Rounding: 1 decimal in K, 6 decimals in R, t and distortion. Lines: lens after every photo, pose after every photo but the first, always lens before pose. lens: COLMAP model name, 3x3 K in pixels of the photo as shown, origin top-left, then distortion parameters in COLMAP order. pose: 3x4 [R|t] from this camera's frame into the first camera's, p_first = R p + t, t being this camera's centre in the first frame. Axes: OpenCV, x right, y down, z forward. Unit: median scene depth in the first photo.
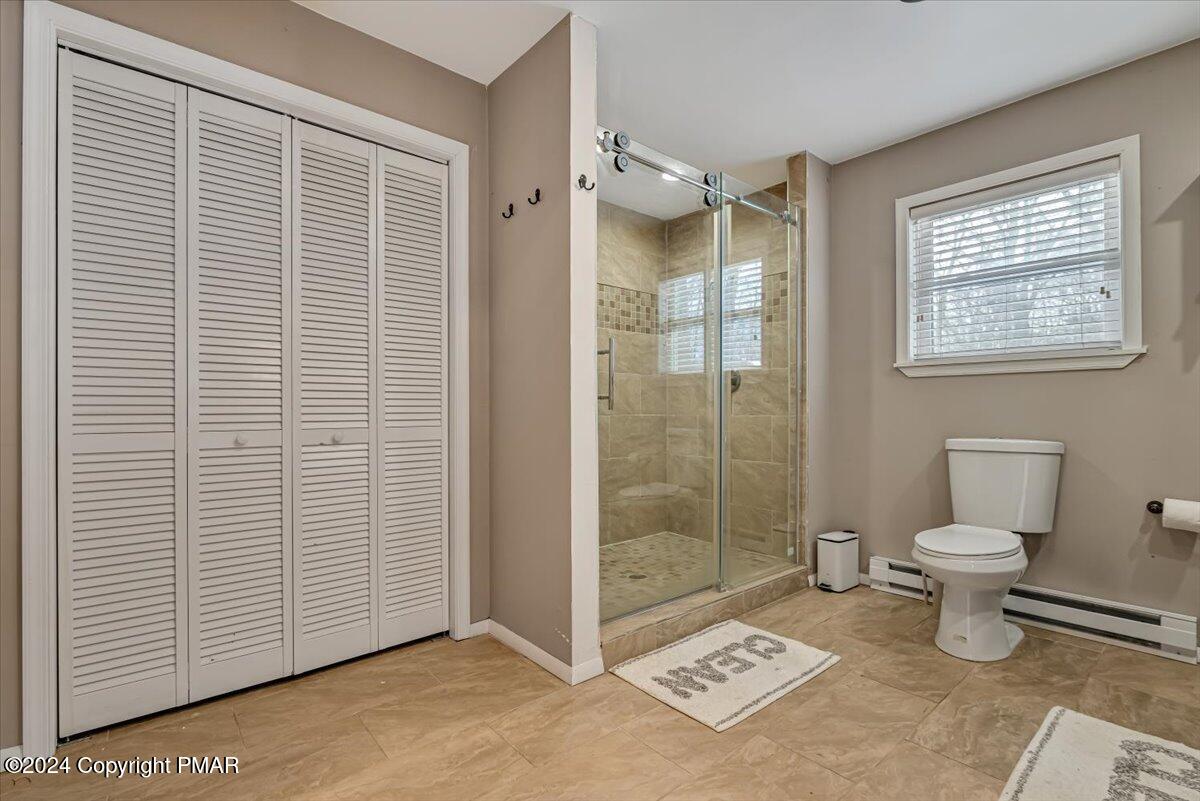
lens RADIAL K [[548.9, 0, 597.2], [0, 548.9, 409.1], [0, 0, 1]] dist [-0.018675, 0.000633]
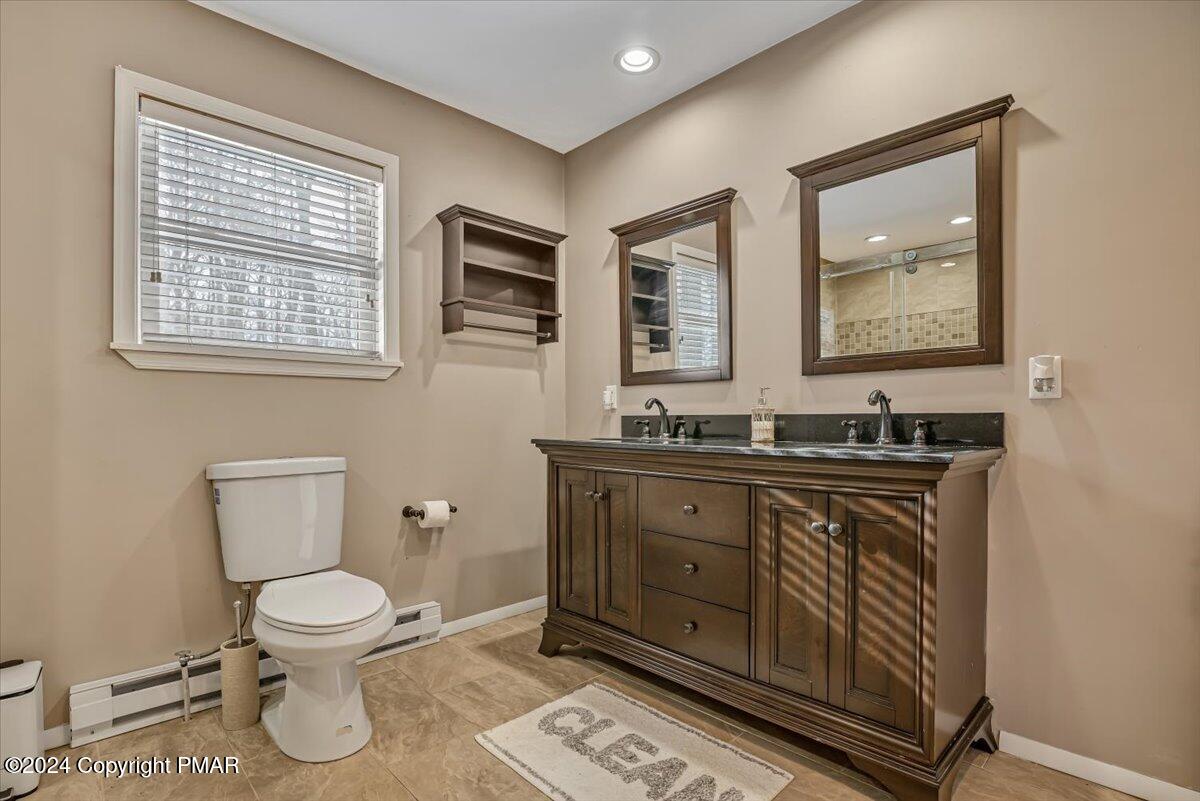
lens RADIAL K [[567.1, 0, 601.6], [0, 567.1, 423.2], [0, 0, 1]] dist [-0.021429, -0.000098]
pose [[-0.059340, -0.002680, 0.998234, -0.105359], [0.002283, 0.999993, 0.002820, 0.003534], [-0.998235, 0.002446, -0.059333, 0.654156]]
